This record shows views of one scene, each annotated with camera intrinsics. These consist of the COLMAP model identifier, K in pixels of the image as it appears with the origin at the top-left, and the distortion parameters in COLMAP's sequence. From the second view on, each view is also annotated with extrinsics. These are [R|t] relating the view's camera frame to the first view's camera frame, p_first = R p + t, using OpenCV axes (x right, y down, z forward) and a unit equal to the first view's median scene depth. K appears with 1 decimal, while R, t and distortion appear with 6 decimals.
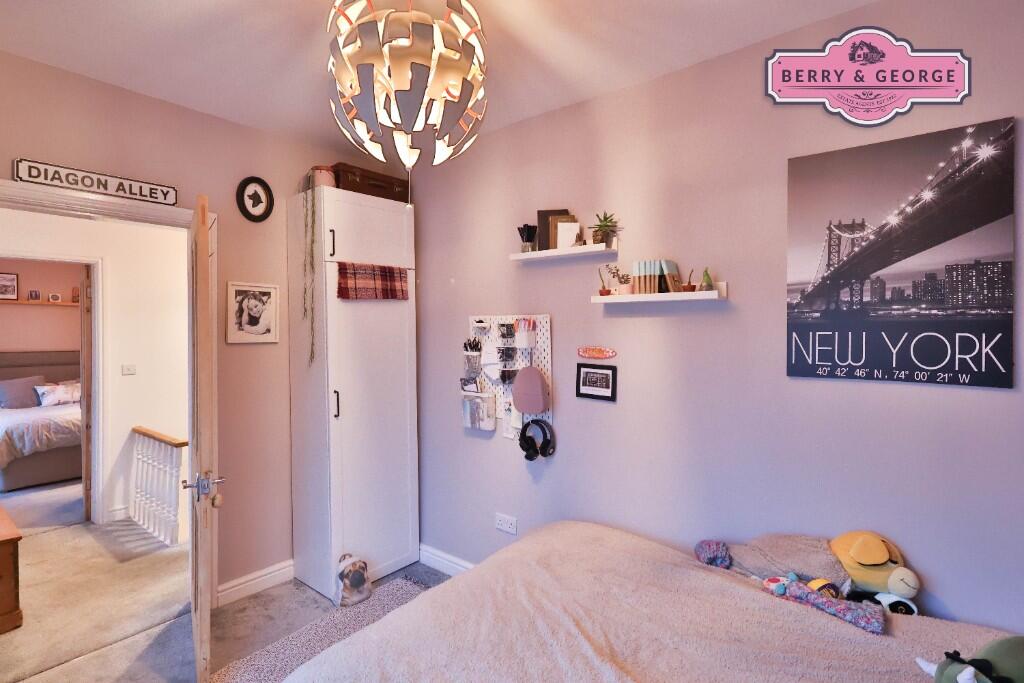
lens RADIAL K [[495.2, 0, 509.7], [0, 495.2, 340.0], [0, 0, 1]] dist [-0.002894, -0.000412]
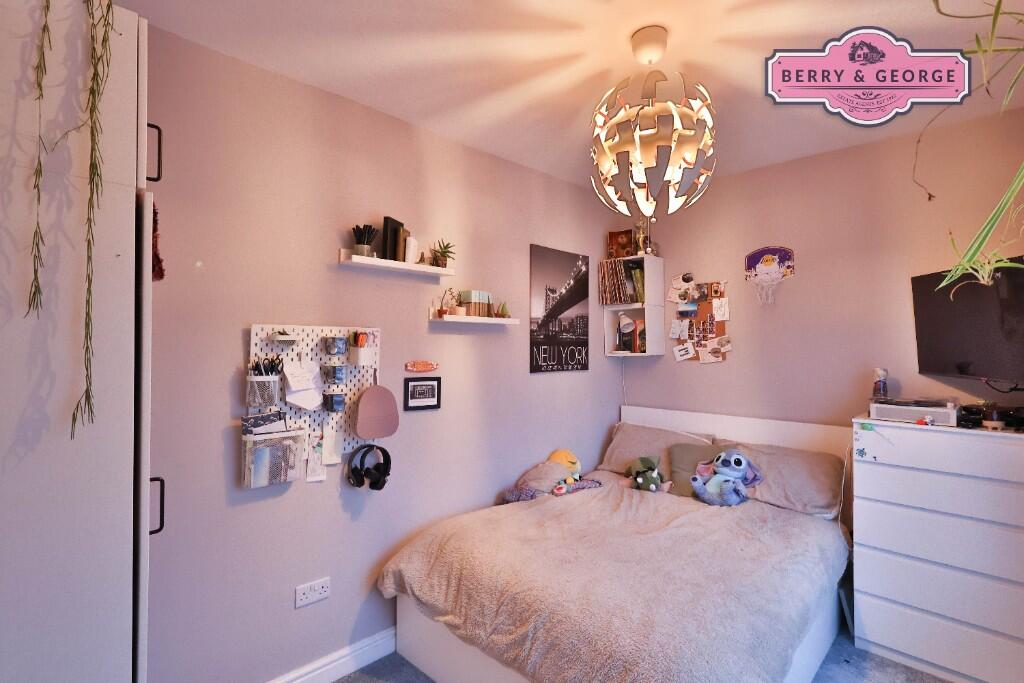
lens RADIAL K [[495.2, 0, 509.7], [0, 495.2, 340.0], [0, 0, 1]] dist [-0.002894, -0.000412]
pose [[0.104814, 0.004684, 0.994481, -0.935237], [0.010099, 0.999932, -0.005774, -0.024504], [-0.994441, 0.010648, 0.104760, 0.751308]]
